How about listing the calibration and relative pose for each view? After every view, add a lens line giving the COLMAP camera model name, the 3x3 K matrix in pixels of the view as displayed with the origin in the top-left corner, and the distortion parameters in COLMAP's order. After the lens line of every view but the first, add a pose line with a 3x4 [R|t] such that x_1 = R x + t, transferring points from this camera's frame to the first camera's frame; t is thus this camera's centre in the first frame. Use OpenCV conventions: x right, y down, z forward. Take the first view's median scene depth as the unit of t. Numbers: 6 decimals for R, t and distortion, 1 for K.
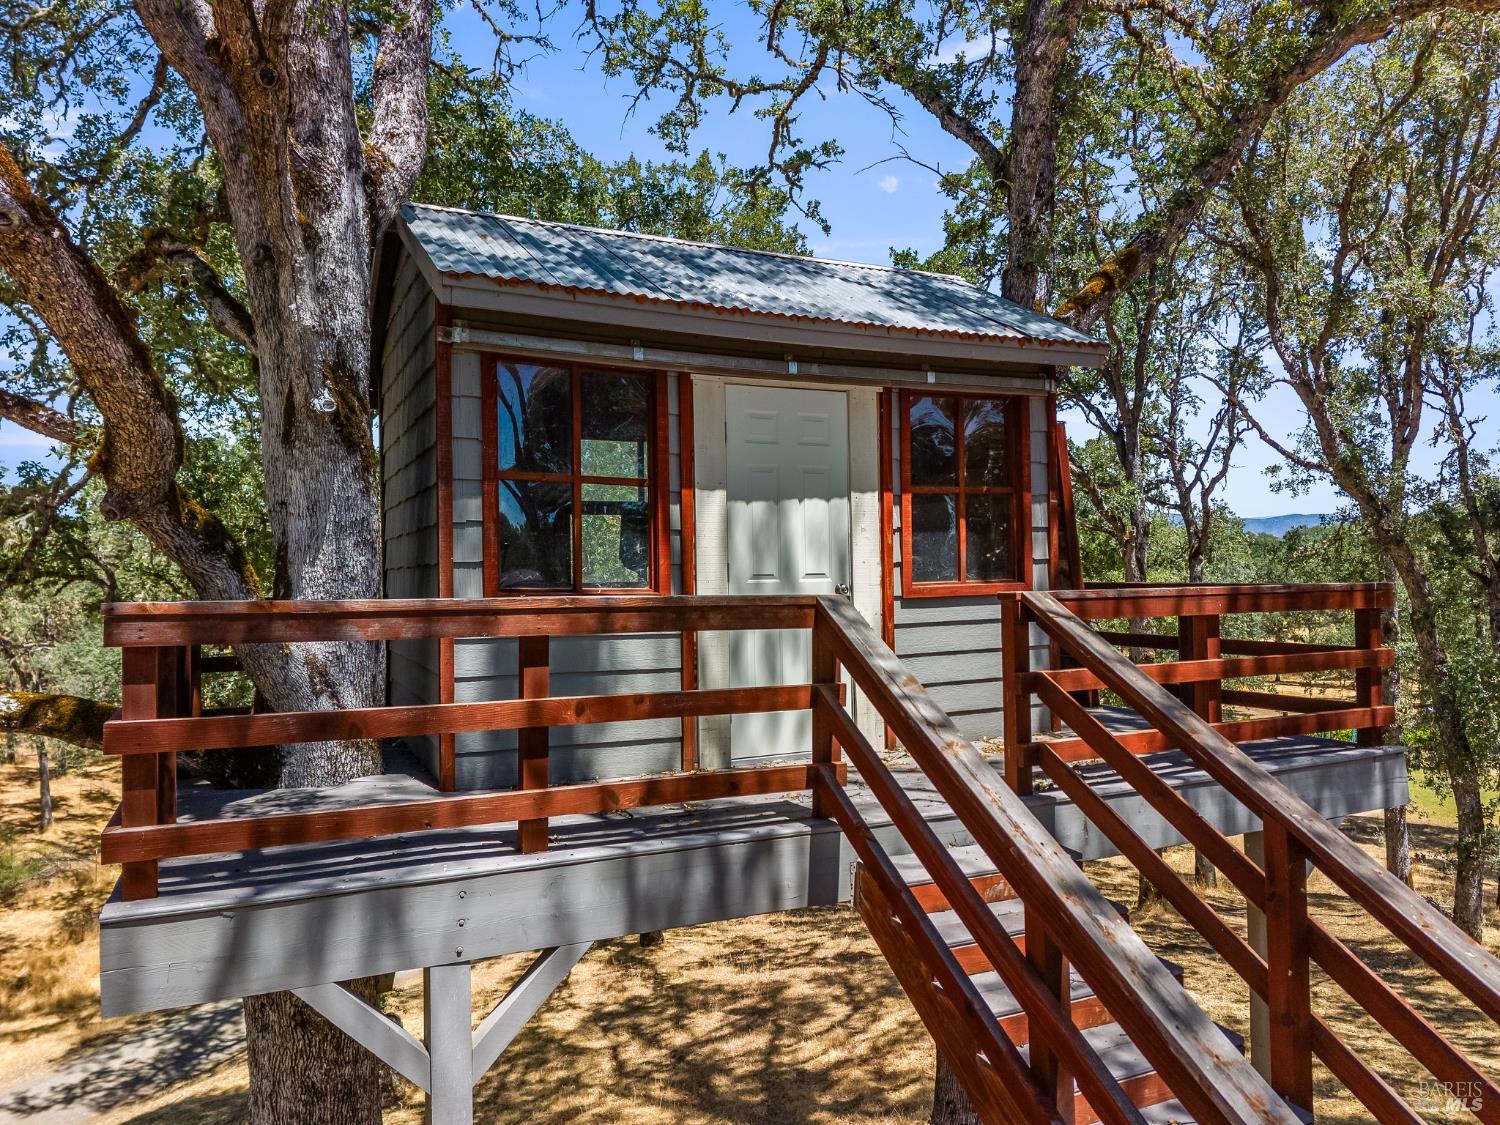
lens RADIAL K [[1028.4, 0, 750.7], [0, 1028.4, 569.8], [0, 0, 1]] dist [0.092115, -0.139639]
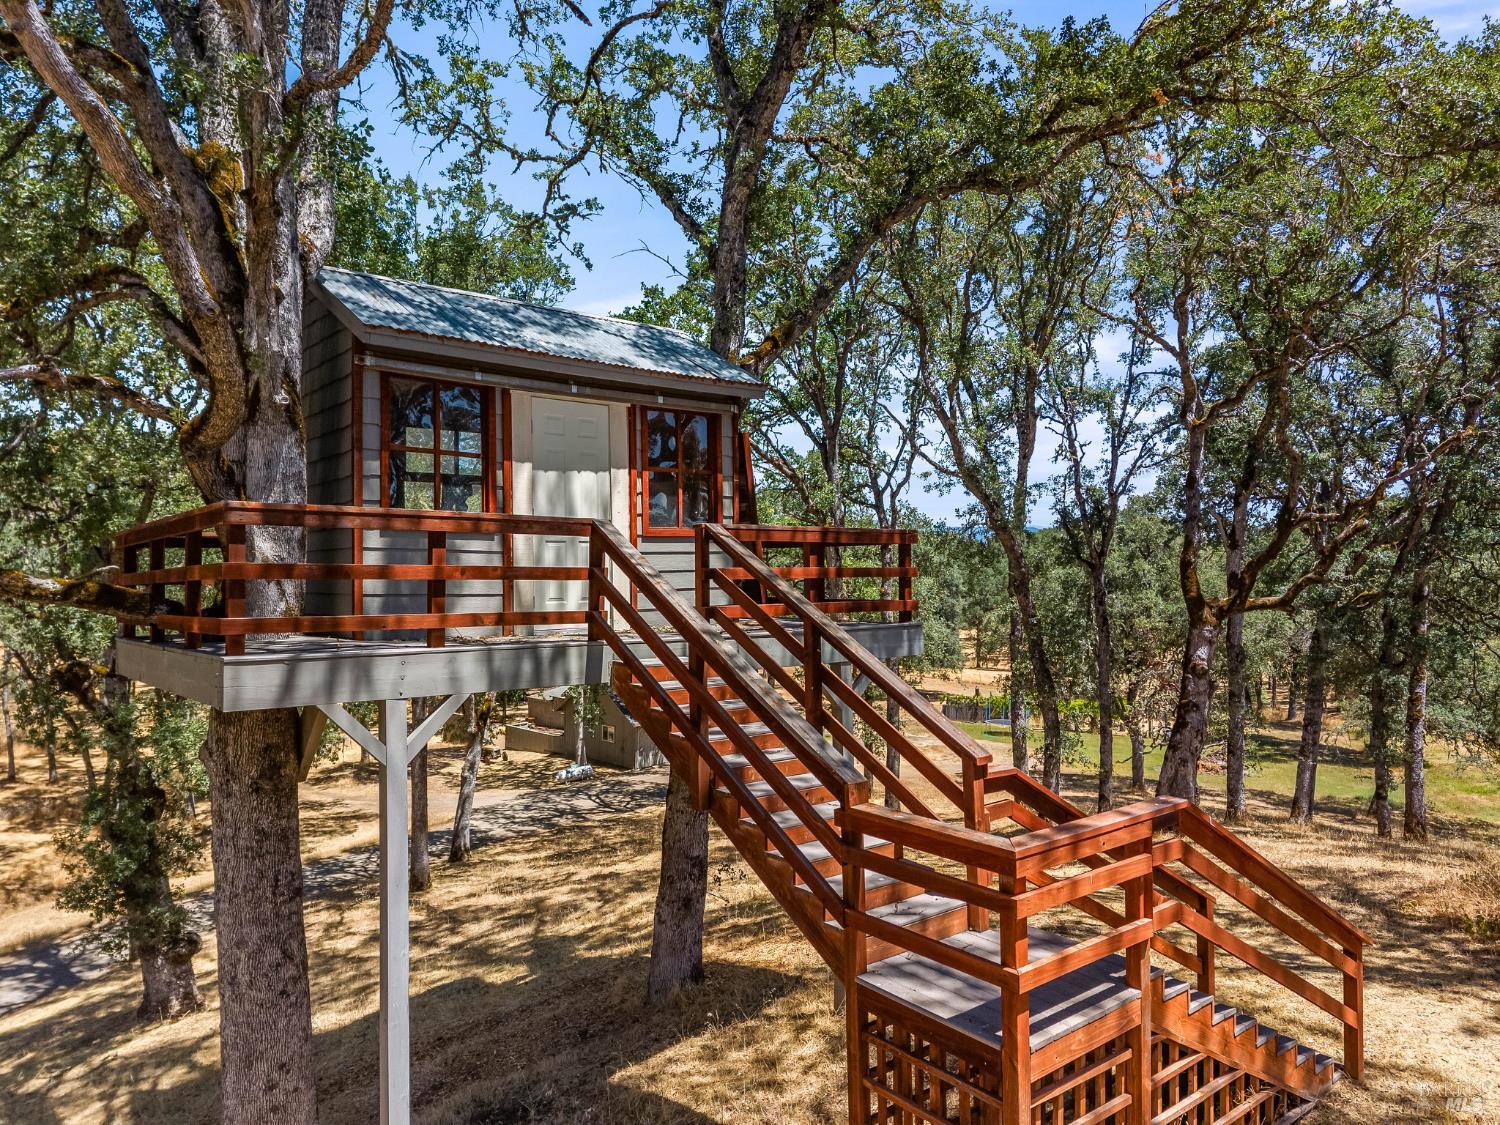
lens RADIAL K [[1028.4, 0, 750.7], [0, 1028.4, 569.8], [0, 0, 1]] dist [0.092115, -0.139639]
pose [[0.972037, 0.009820, 0.234623, -0.030762], [-0.009034, 0.999949, -0.004426, 0.041046], [-0.234655, 0.002183, 0.972076, -0.286664]]
